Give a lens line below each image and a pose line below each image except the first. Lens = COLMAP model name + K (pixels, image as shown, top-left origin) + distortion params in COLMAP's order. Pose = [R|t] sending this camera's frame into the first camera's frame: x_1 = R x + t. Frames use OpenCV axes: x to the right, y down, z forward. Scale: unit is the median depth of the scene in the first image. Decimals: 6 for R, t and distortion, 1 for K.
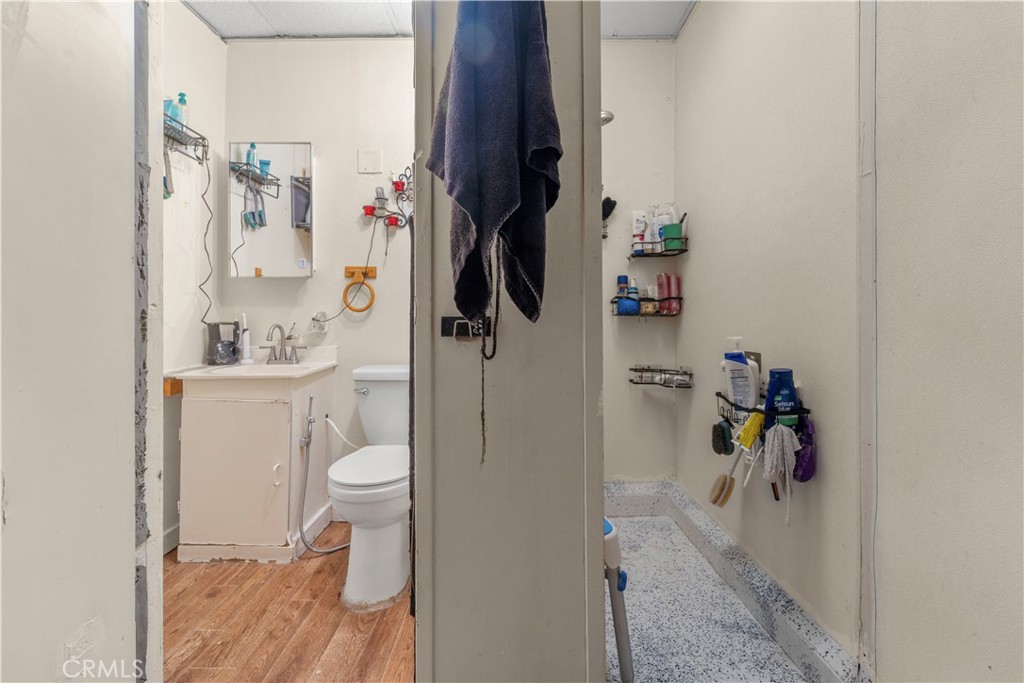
lens RADIAL K [[416.9, 0, 516.3], [0, 416.9, 315.7], [0, 0, 1]] dist [0.002193, -0.002108]
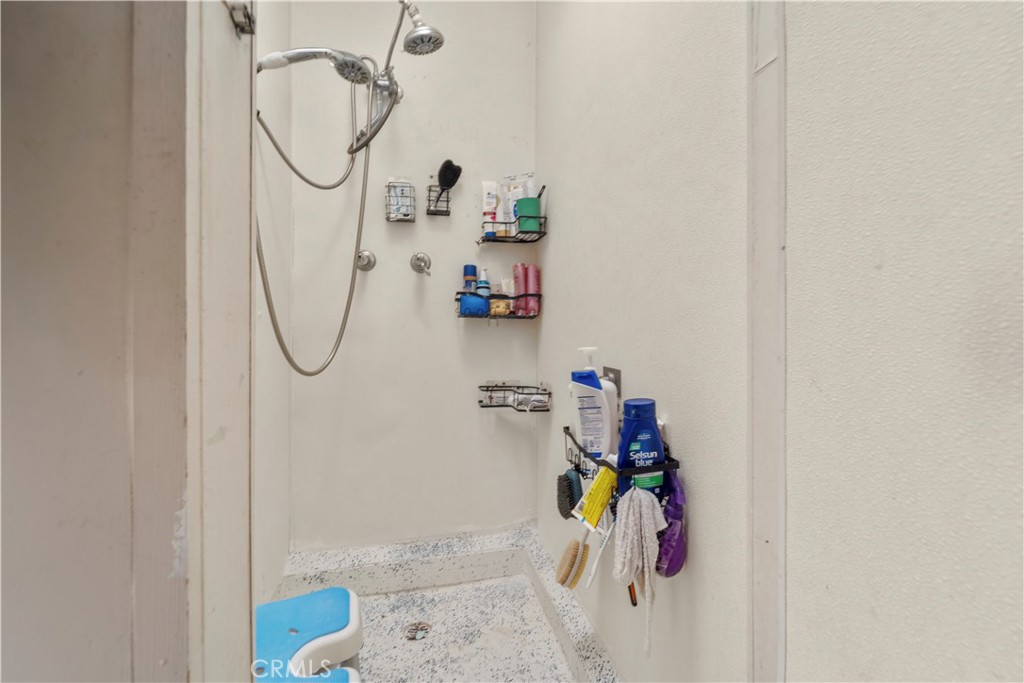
lens RADIAL K [[416.9, 0, 525.8], [0, 416.9, 317.9], [0, 0, 1]] dist [0.002193, -0.002108]
pose [[0.971501, 0.004087, 0.236999, 0.312666], [-0.003314, 0.999988, -0.003657, 0.005588], [-0.237011, 0.002768, 0.971503, 0.420222]]
